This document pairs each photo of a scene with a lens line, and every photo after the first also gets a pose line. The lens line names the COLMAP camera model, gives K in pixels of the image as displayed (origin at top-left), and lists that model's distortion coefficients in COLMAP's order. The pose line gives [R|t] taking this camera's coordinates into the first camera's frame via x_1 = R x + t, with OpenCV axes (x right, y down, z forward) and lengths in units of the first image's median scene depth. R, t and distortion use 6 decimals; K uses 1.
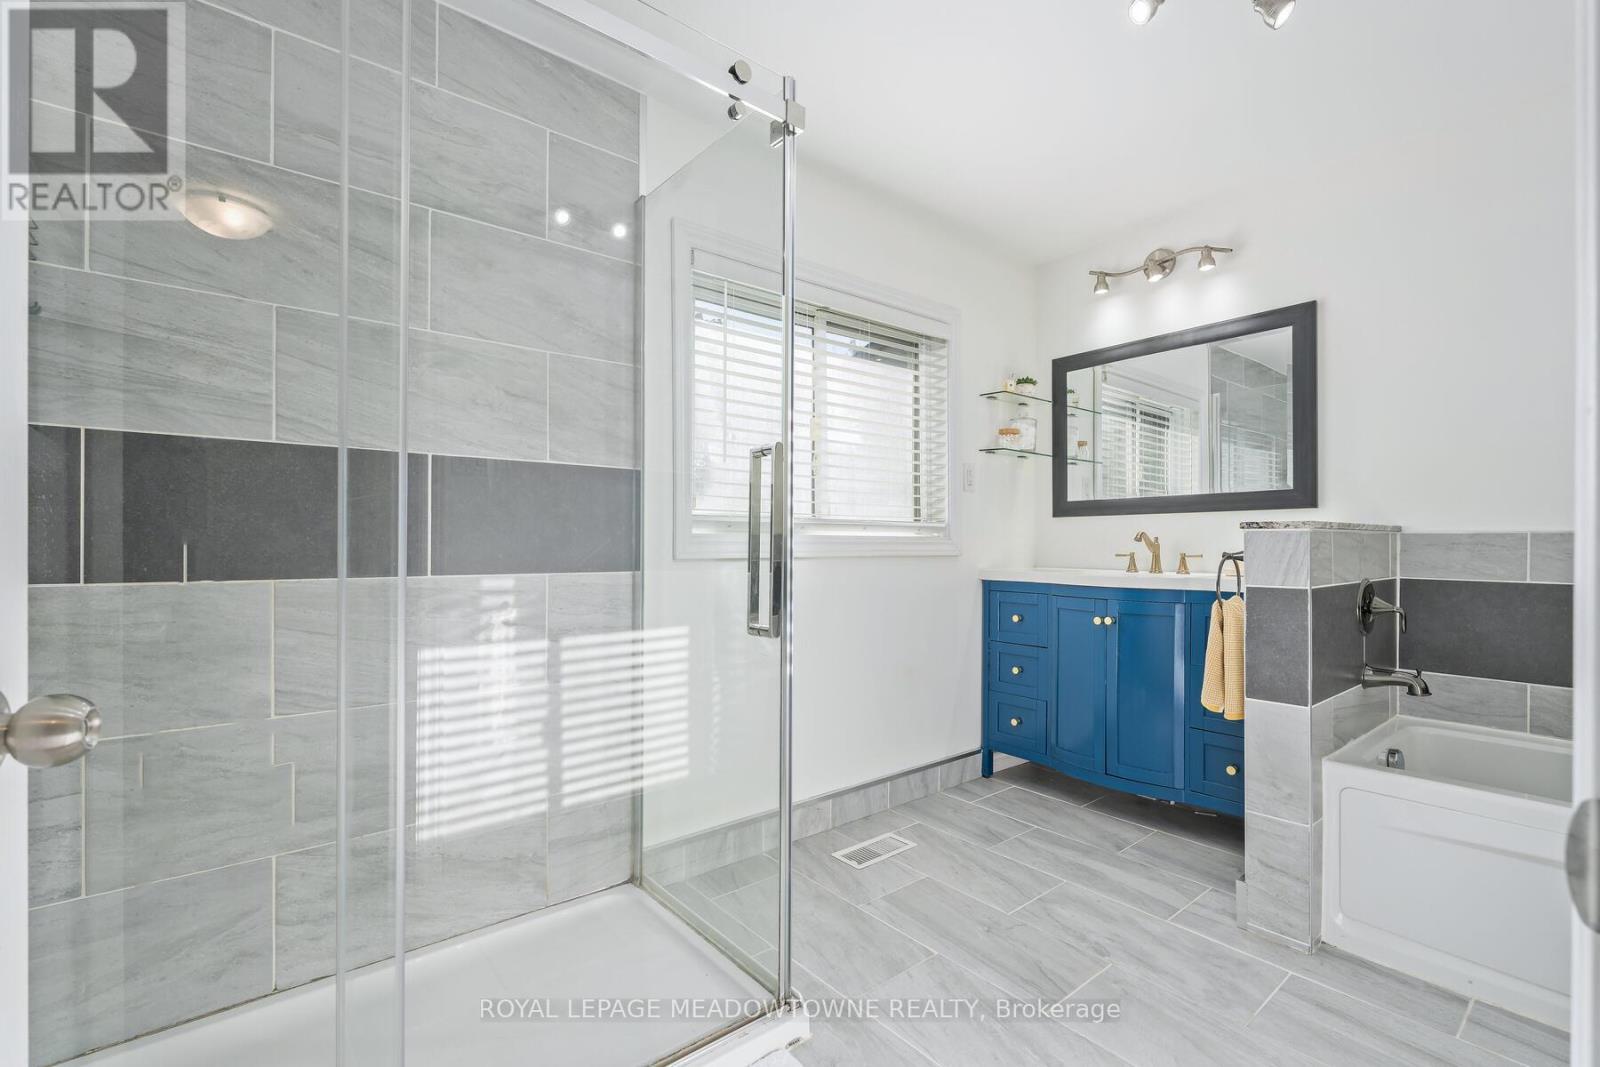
lens RADIAL K [[732.2, 0, 805.2], [0, 732.2, 533.3], [0, 0, 1]] dist [0.007126, -0.002221]
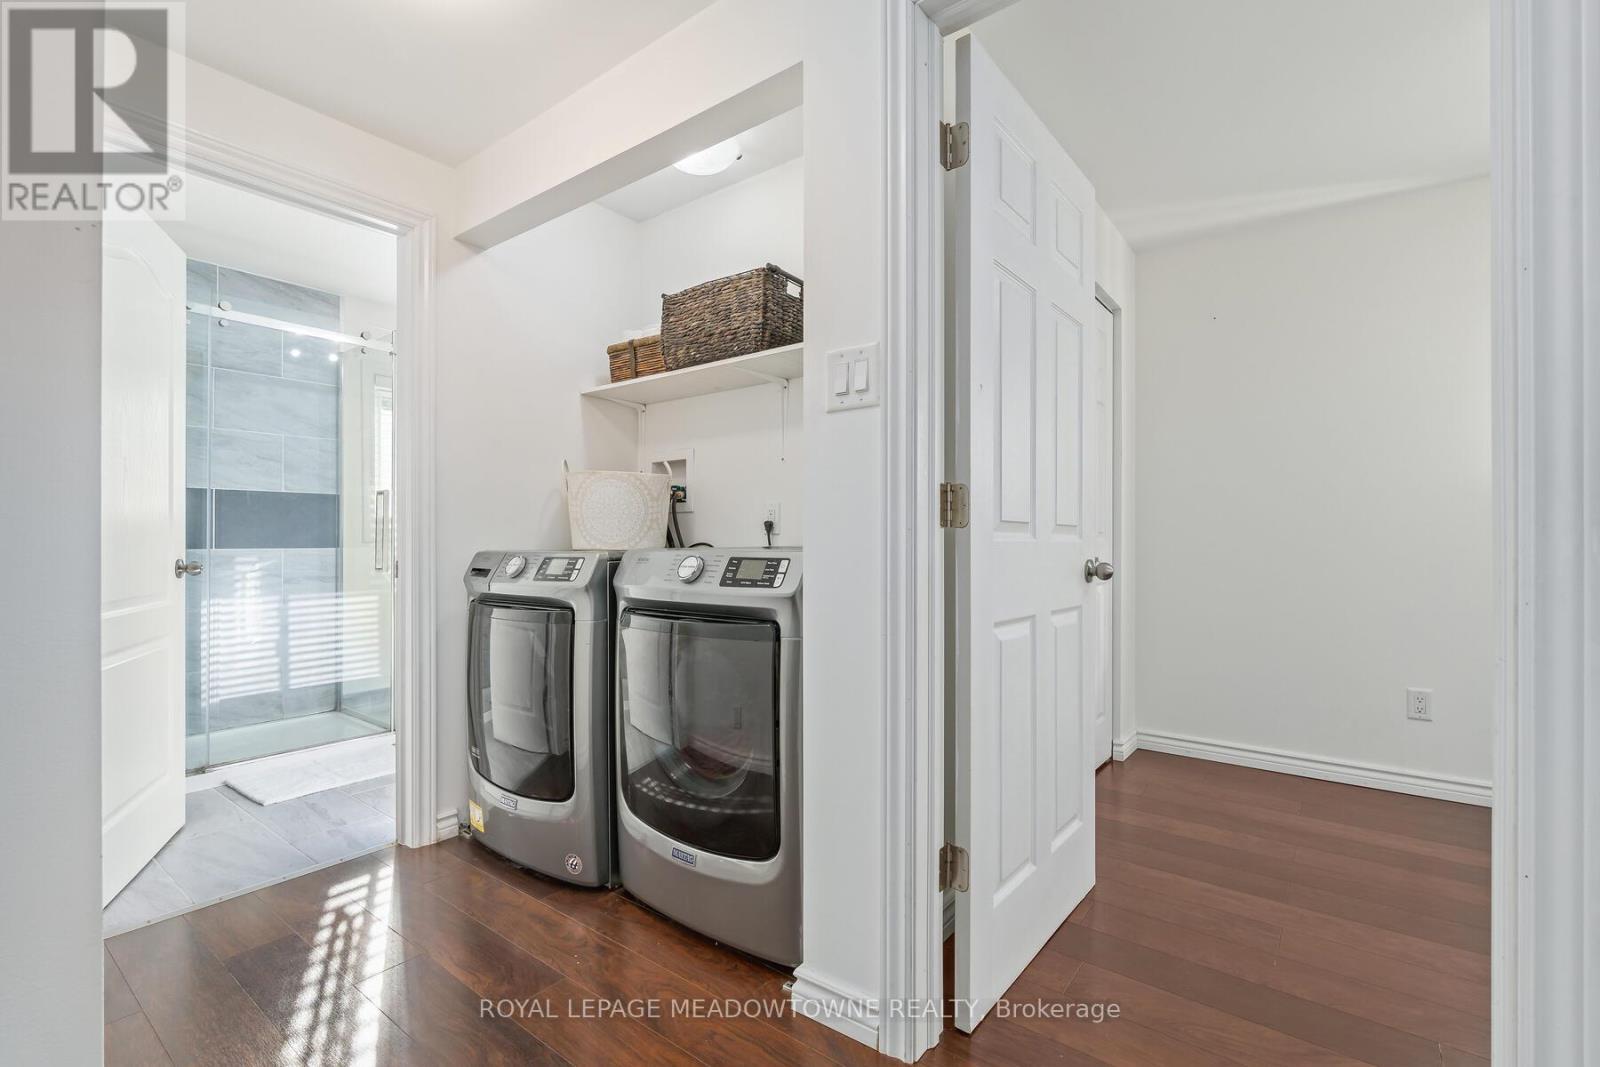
lens RADIAL K [[732.2, 0, 792.4], [0, 732.2, 530.6], [0, 0, 1]] dist [0.007126, -0.002221]
pose [[0.948137, -0.001720, 0.317856, 0.246236], [0.003448, 0.999982, -0.004873, 0.007427], [-0.317842, 0.005716, 0.948126, -1.030344]]
